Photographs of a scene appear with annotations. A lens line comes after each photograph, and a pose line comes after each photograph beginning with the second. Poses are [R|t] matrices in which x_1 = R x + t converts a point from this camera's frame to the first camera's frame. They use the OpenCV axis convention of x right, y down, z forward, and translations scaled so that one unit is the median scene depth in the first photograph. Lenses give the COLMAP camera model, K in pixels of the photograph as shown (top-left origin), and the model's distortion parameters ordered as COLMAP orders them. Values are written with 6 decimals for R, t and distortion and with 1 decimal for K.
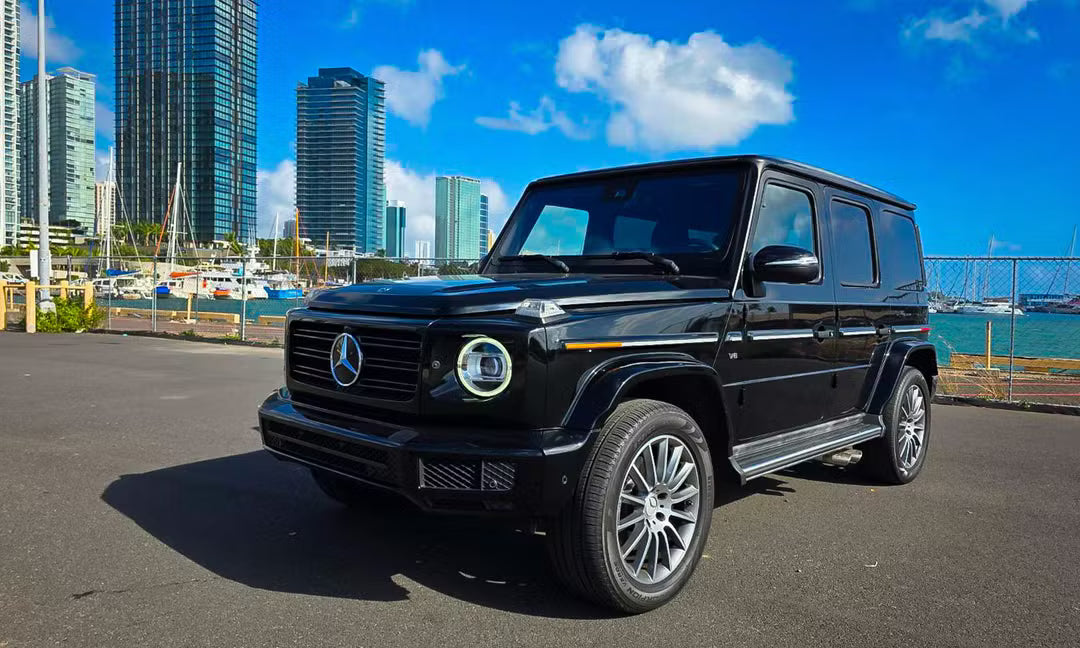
lens RADIAL K [[758.1, 0, 554.1], [0, 758.1, 323.6], [0, 0, 1]] dist [0.061613, -0.061975]
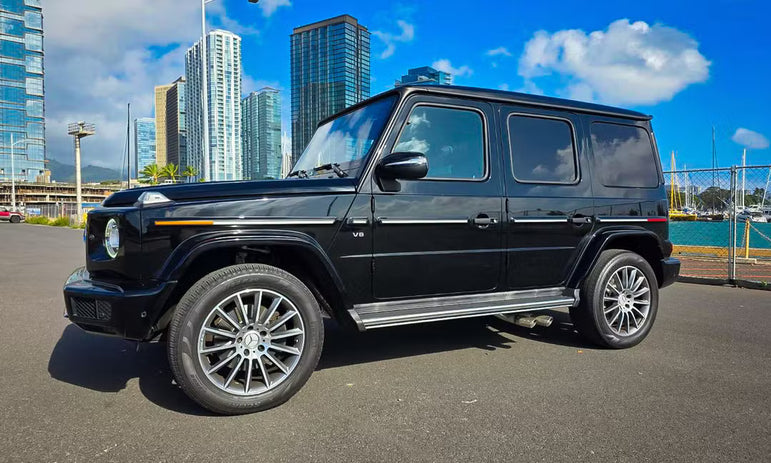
lens RADIAL K [[526.5, 0, 387.5], [0, 526.5, 228.0], [0, 0, 1]] dist [0.060068, -0.059579]
pose [[0.941366, -0.016124, -0.337001, 0.634256], [0.010775, 0.999785, -0.017735, 0.050927], [0.337215, 0.013064, 0.941337, 0.156811]]
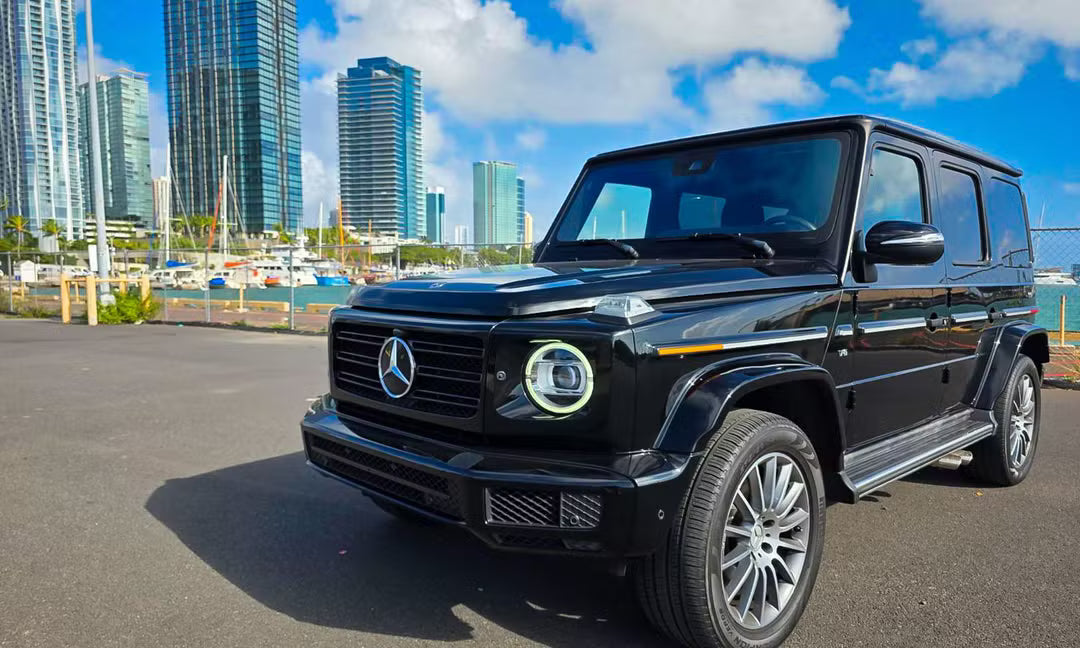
lens RADIAL K [[743.6, 0, 541.3], [0, 743.6, 337.6], [0, 0, 1]] dist [0.058590, -0.060936]
pose [[0.997542, -0.016982, -0.067978, -0.045657], [0.019967, 0.998855, 0.043471, -0.018882], [0.067162, -0.044721, 0.996739, 0.153493]]
